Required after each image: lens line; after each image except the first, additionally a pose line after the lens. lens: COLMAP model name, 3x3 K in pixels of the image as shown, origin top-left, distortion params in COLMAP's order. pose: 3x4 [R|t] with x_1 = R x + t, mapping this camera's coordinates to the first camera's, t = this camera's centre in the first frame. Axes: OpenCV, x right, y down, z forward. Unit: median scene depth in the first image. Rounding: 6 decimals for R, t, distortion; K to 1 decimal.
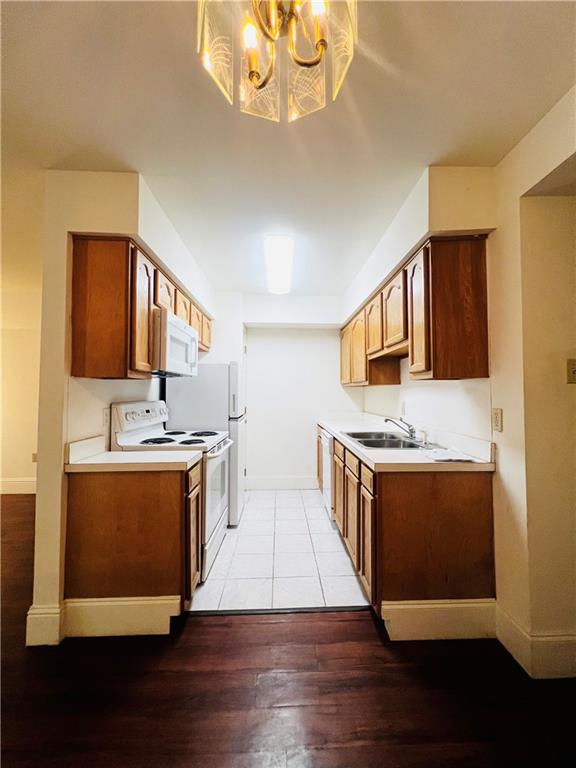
lens RADIAL K [[300.7, 0, 286.3], [0, 300.7, 382.3], [0, 0, 1]] dist [-0.001187, 0.000348]
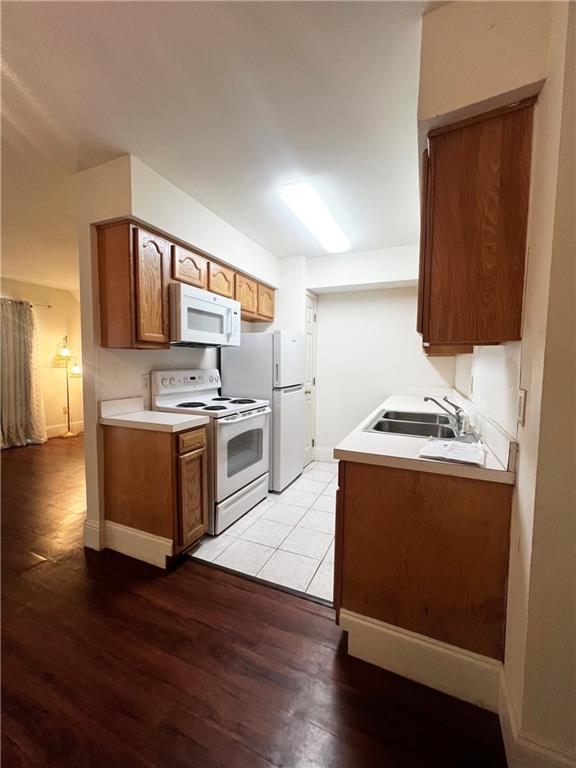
lens RADIAL K [[300.7, 0, 287.7], [0, 300.7, 381.3], [0, 0, 1]] dist [-0.001187, 0.000348]
pose [[0.905071, 0.035473, -0.423778, 0.446304], [0.004369, 0.995687, 0.092675, 0.008068], [0.425238, -0.085729, 0.901012, 0.191486]]
